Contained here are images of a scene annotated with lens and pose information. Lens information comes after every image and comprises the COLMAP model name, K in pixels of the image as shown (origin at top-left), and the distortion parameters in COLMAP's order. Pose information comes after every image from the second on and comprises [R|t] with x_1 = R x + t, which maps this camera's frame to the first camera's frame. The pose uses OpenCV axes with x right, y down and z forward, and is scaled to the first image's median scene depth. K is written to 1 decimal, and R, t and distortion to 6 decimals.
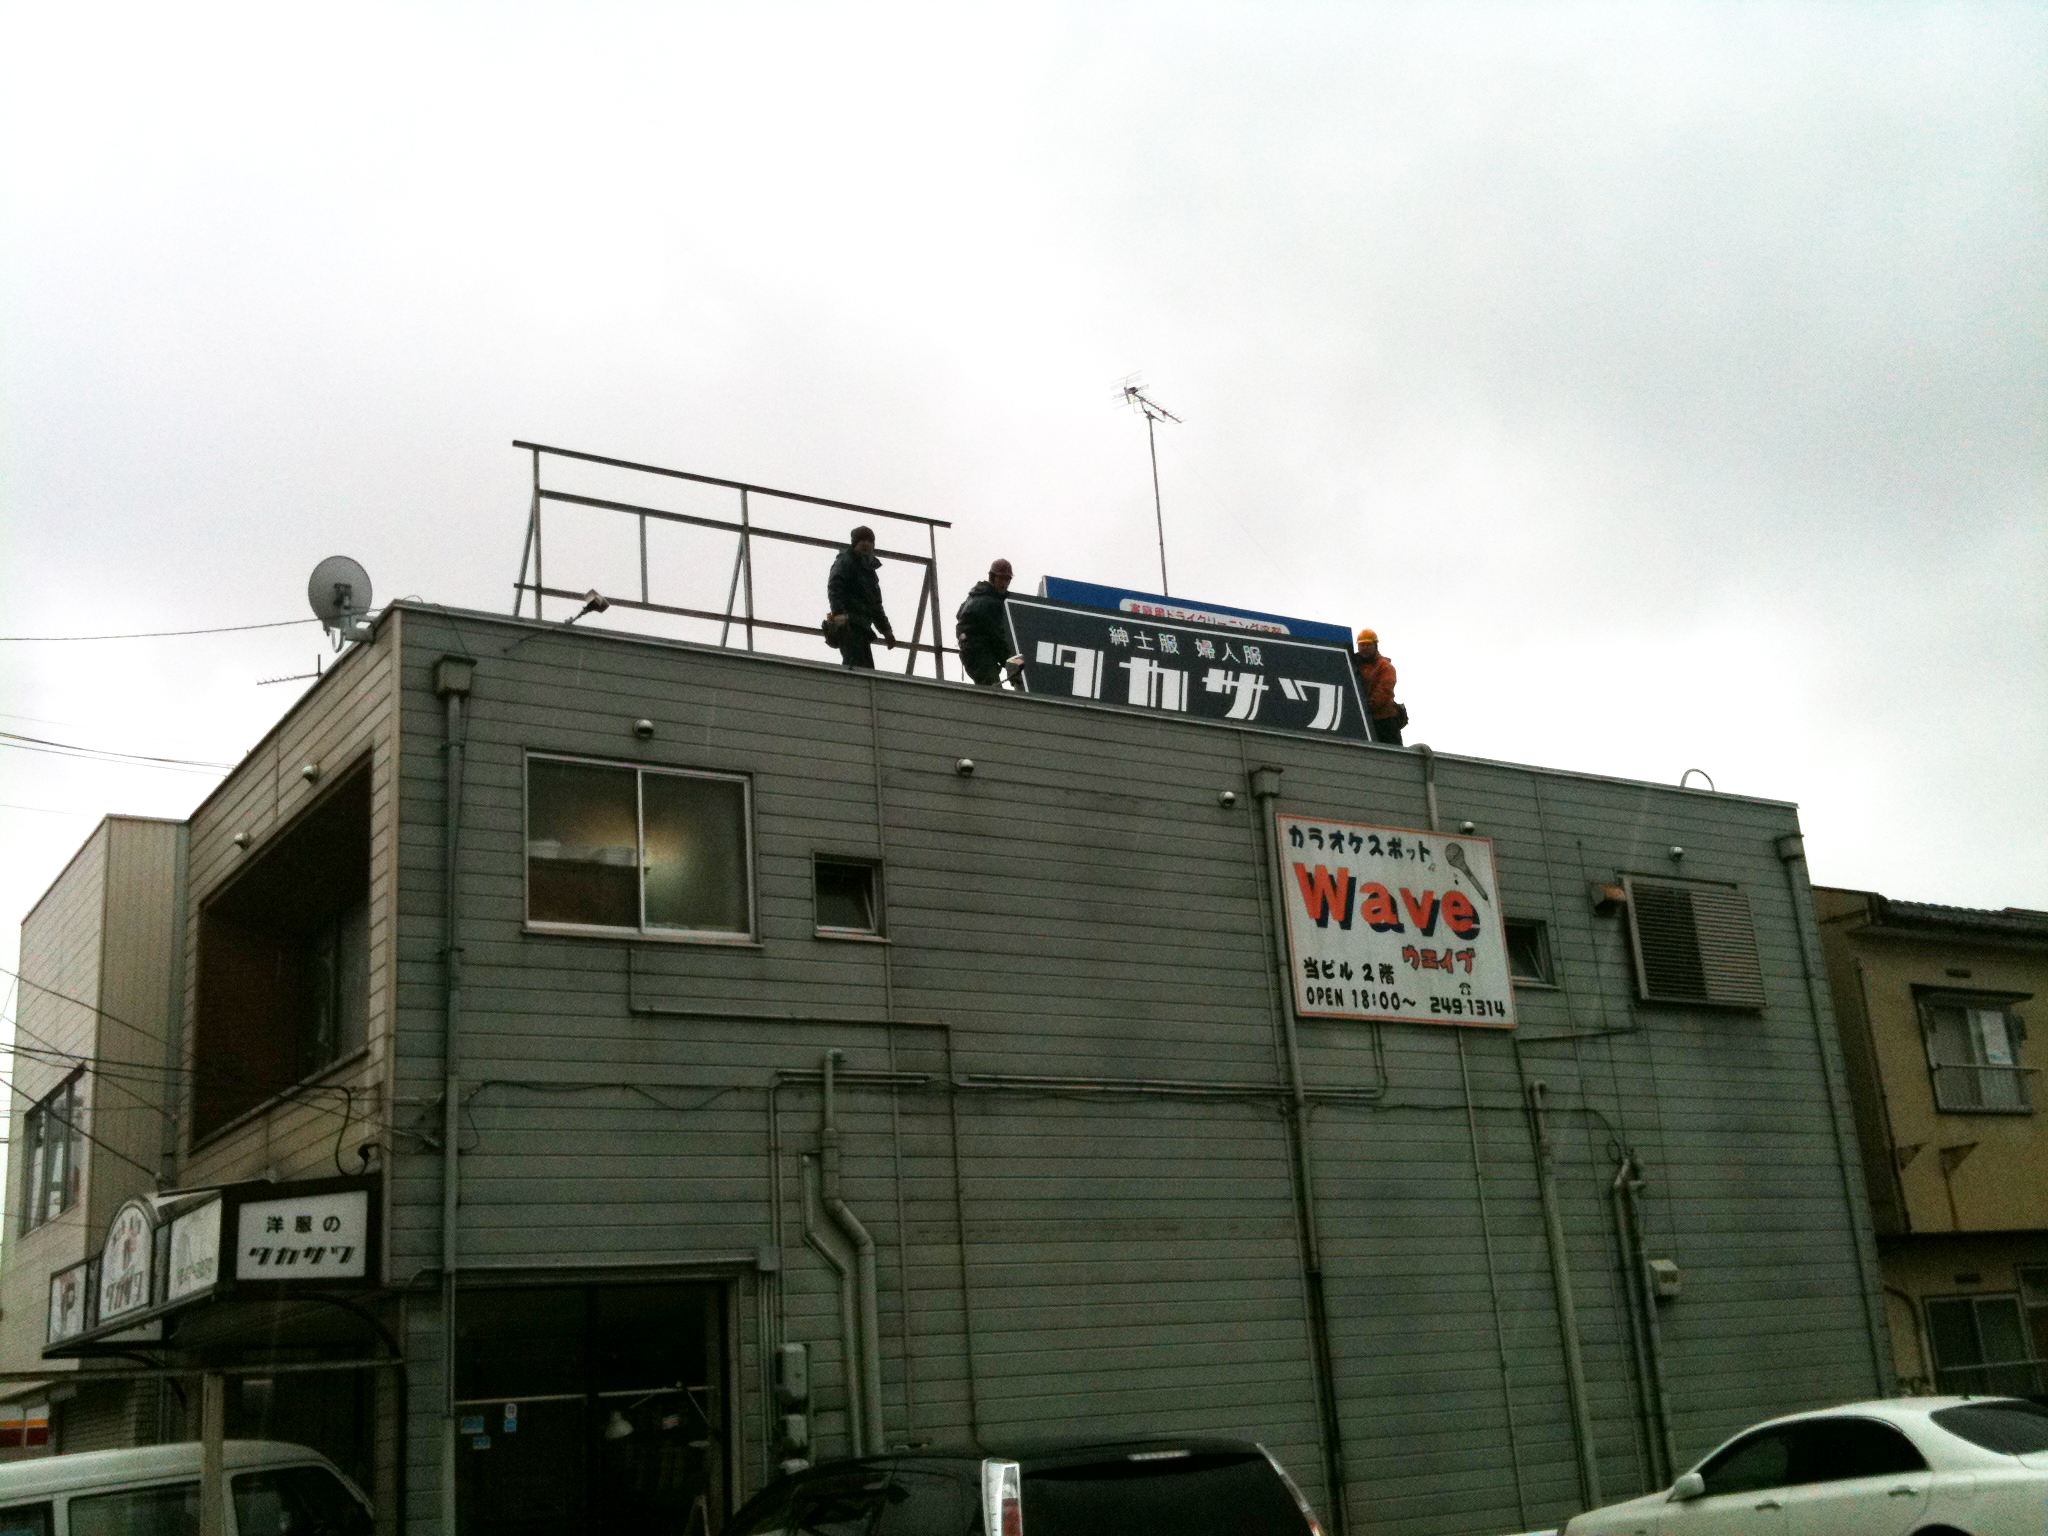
lens RADIAL K [[2205.9, 0, 1024.0], [0, 2205.9, 768.0], [0, 0, 1]] dist [0.136375, -0.449134]
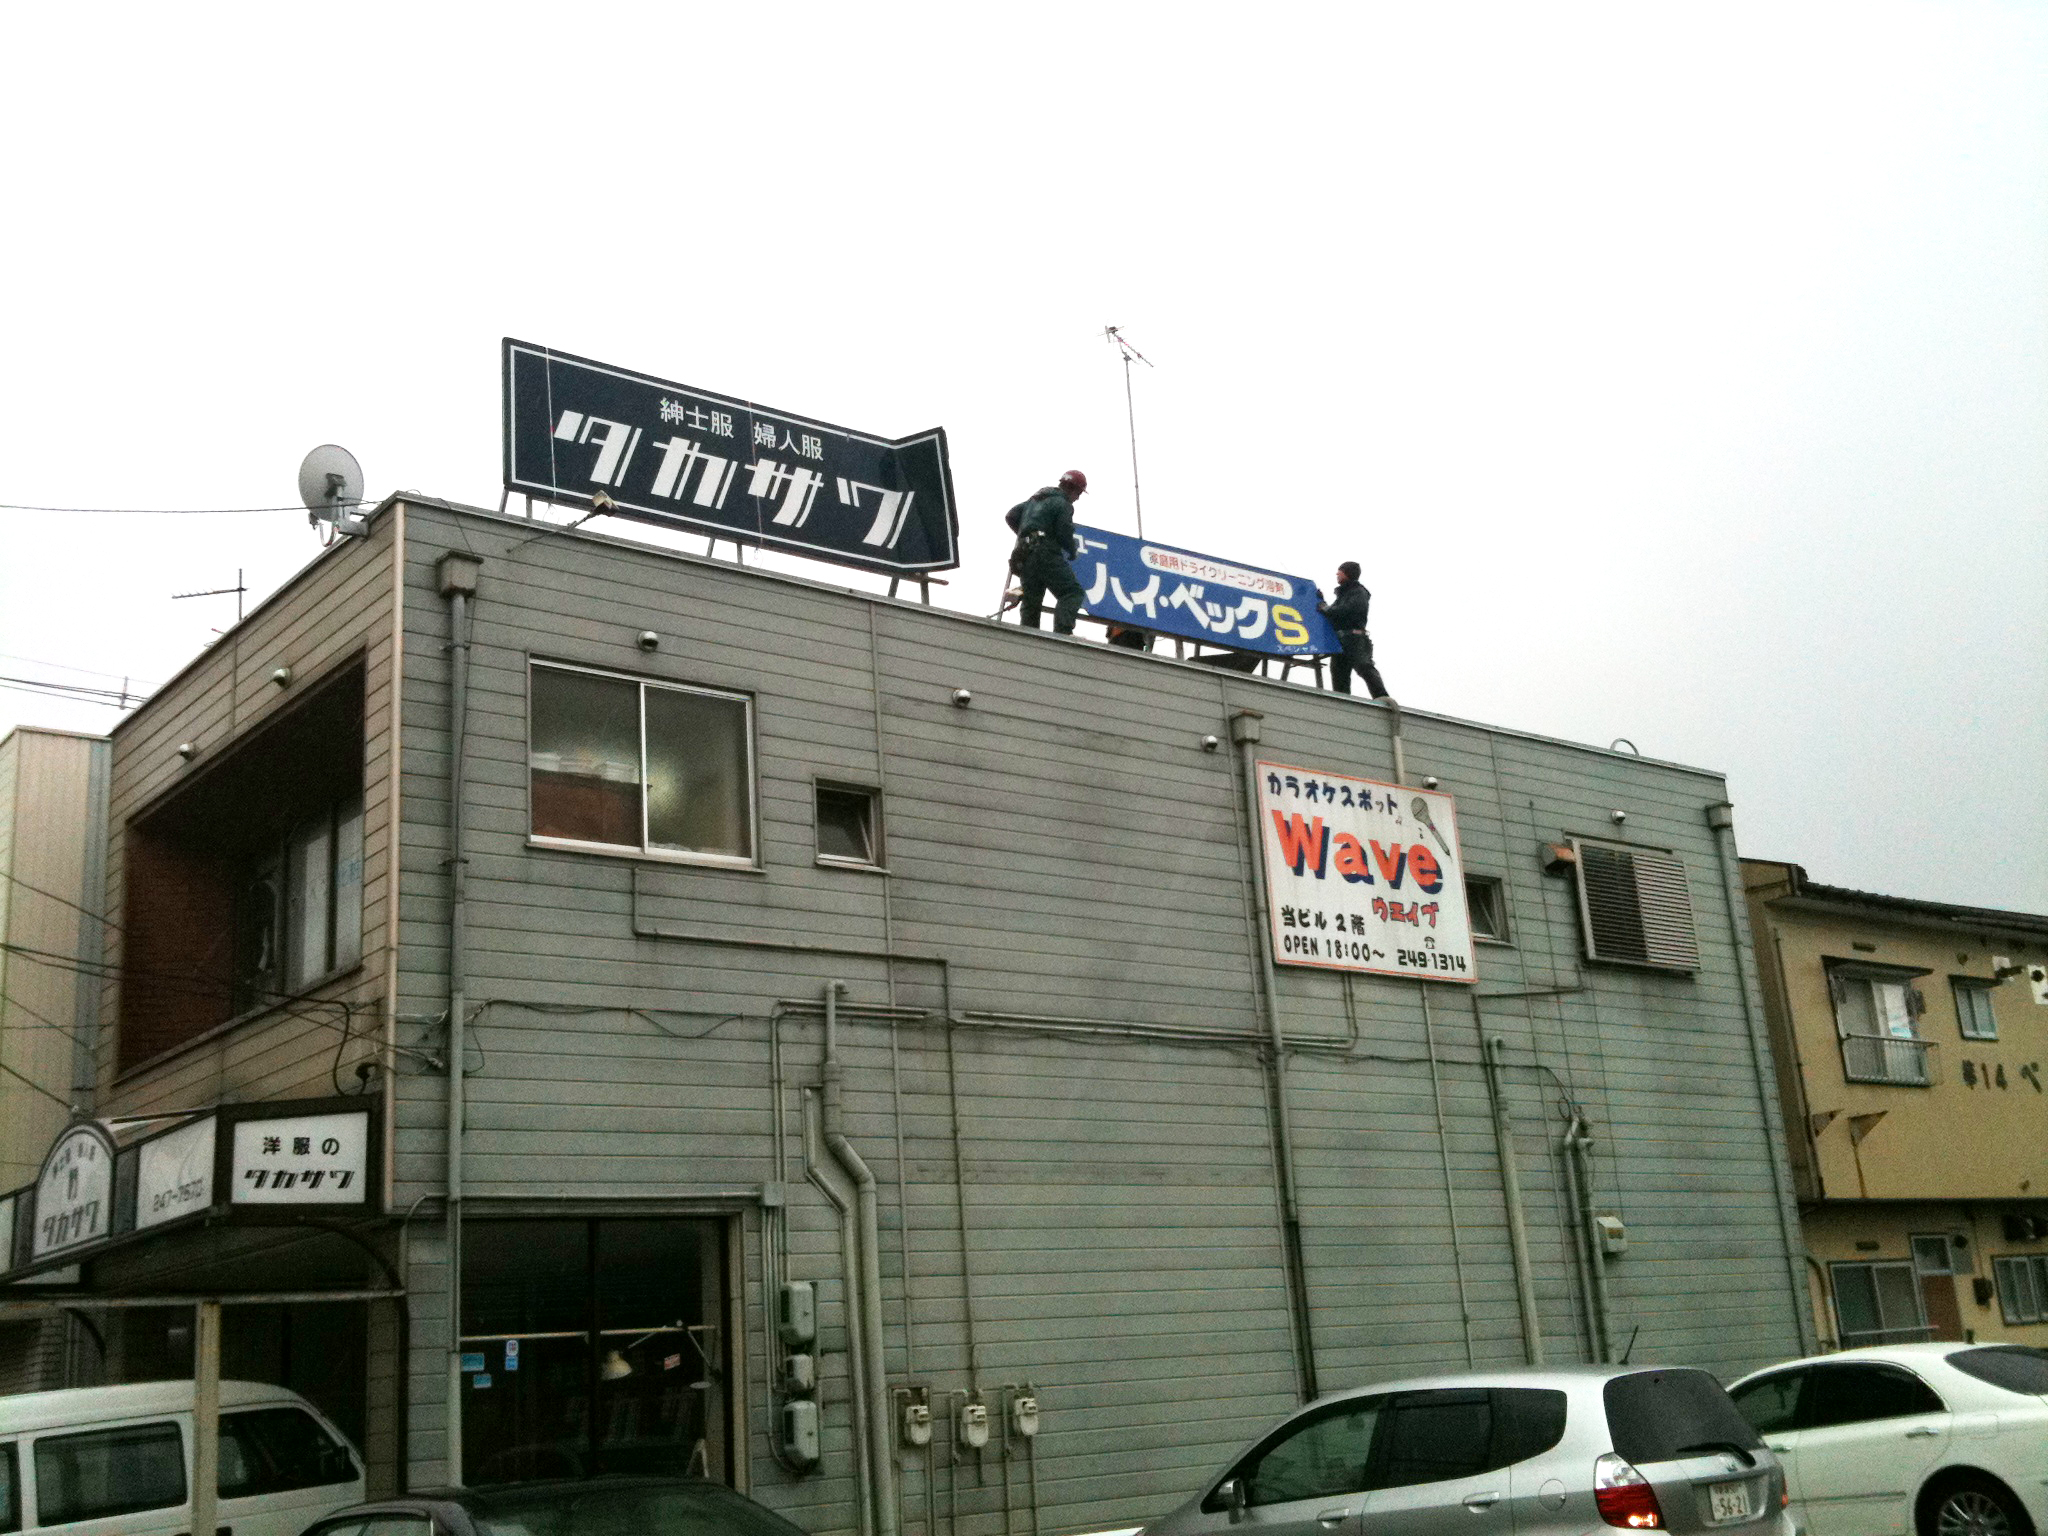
lens RADIAL K [[2190.2, 0, 1024.0], [0, 2190.2, 768.0], [0, 0, 1]] dist [0.160063, -0.519650]
pose [[0.994816, 0.029632, 0.097274, -0.088337], [-0.029951, 0.999550, 0.001819, 0.026694], [-0.097176, -0.004723, 0.995256, 0.033957]]
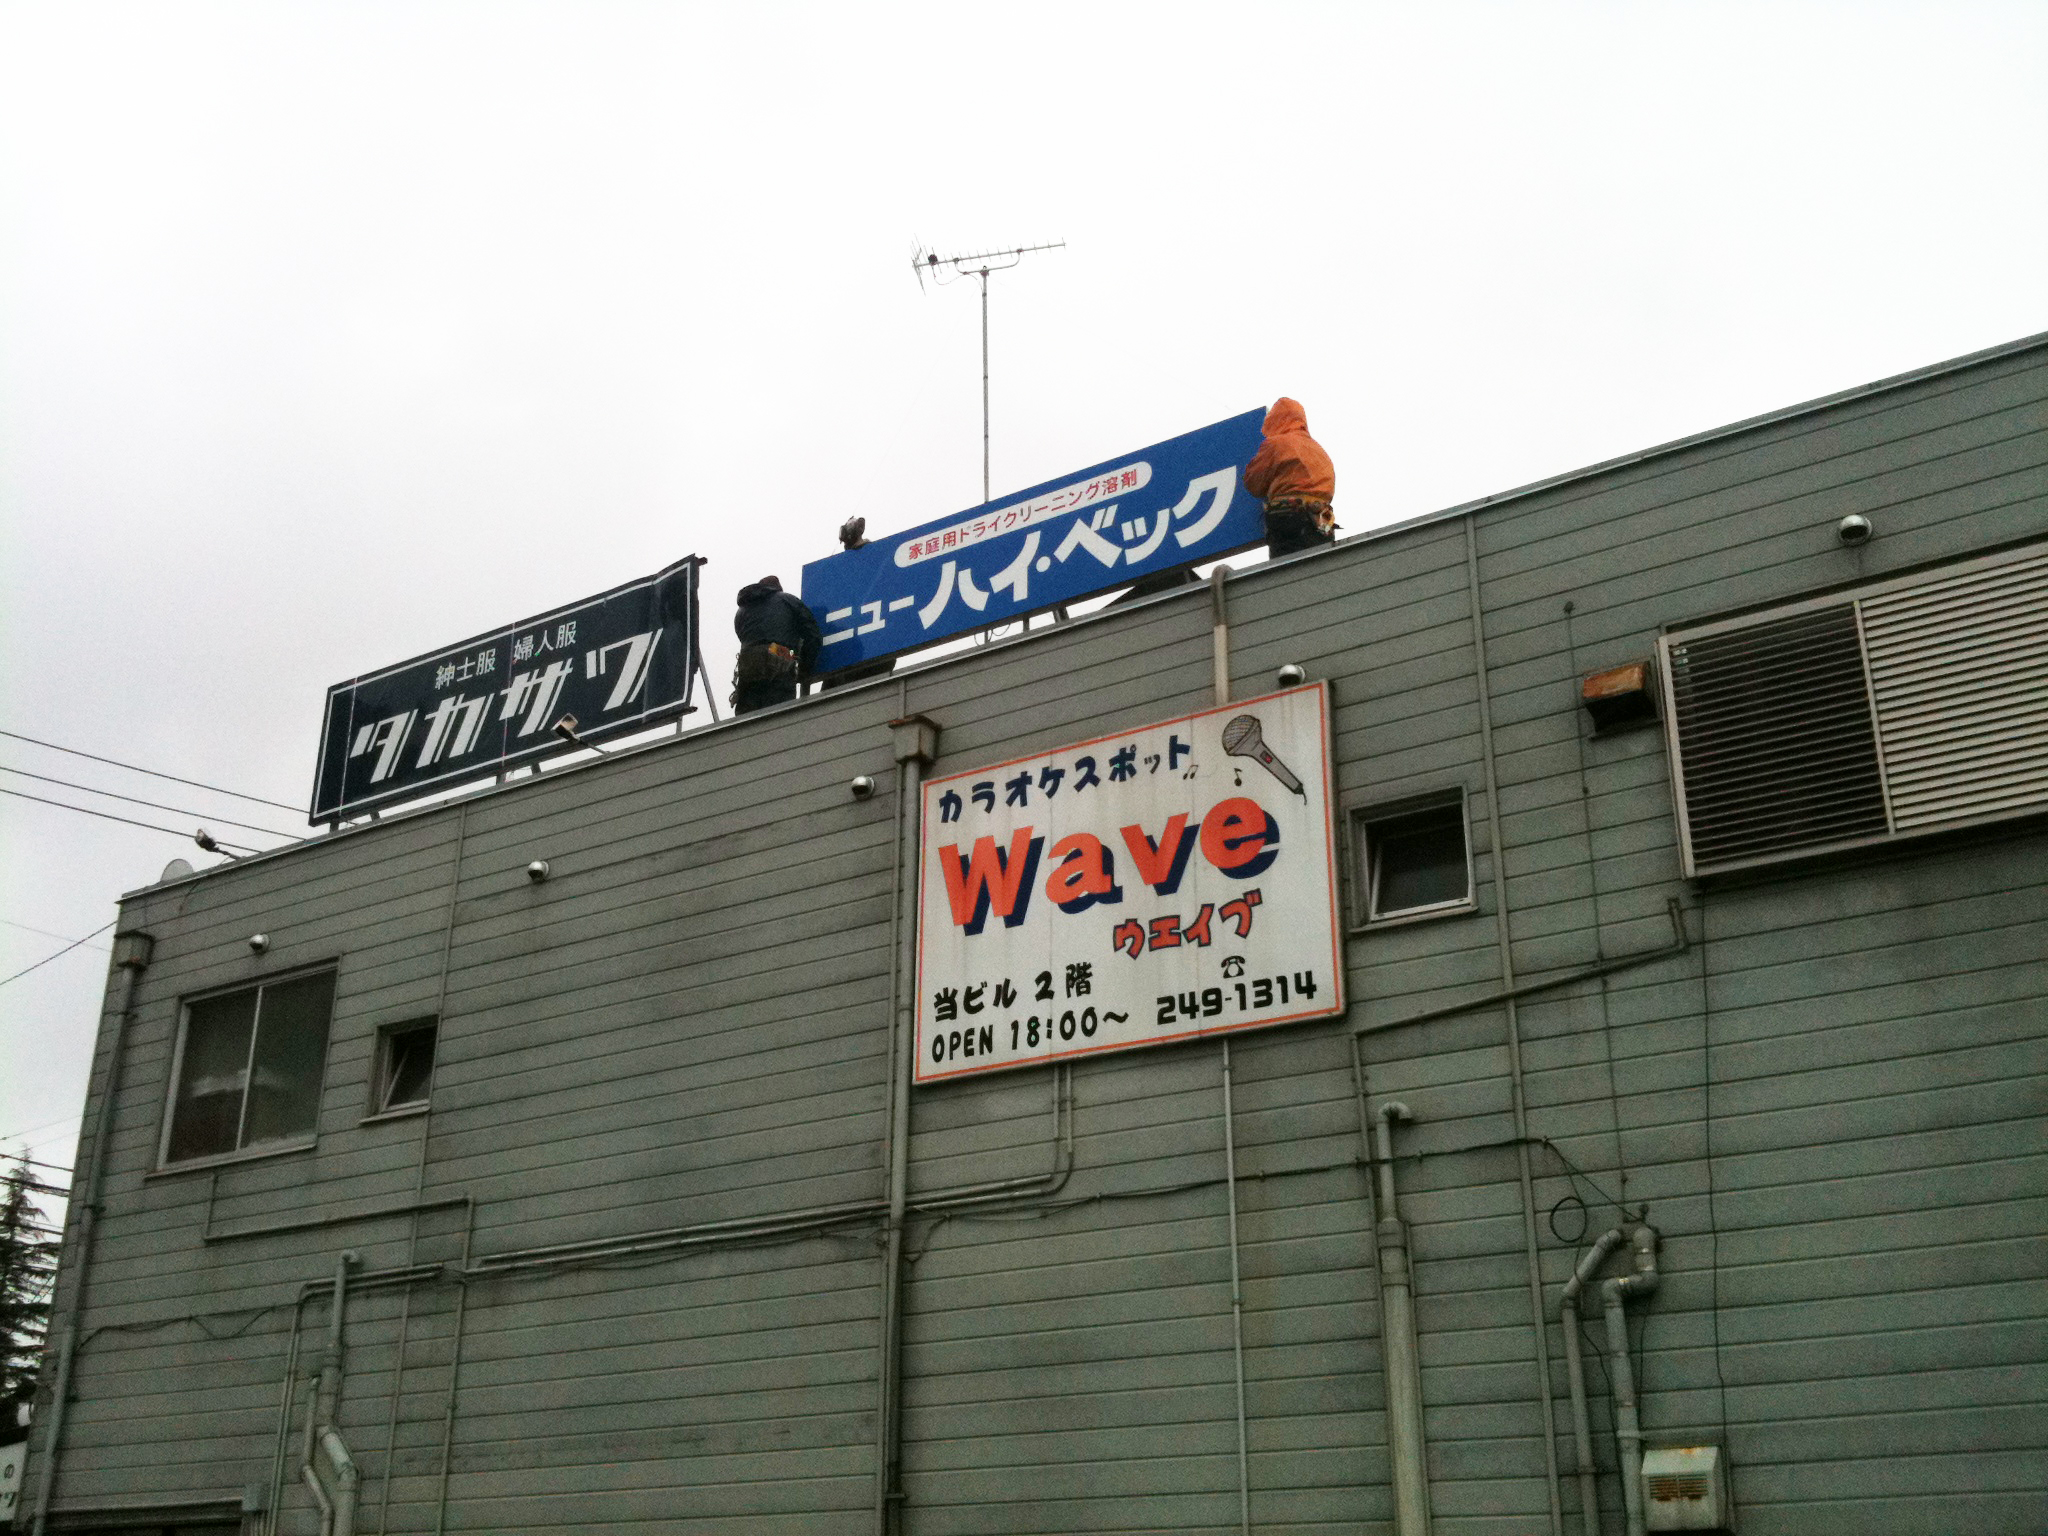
lens RADIAL K [[2190.2, 0, 1024.0], [0, 2190.2, 768.0], [0, 0, 1]] dist [0.160063, -0.519650]
pose [[0.386543, -0.288756, -0.875902, 0.735954], [0.233314, 0.949447, -0.210037, 0.169111], [0.892272, -0.123172, 0.434373, 0.776708]]
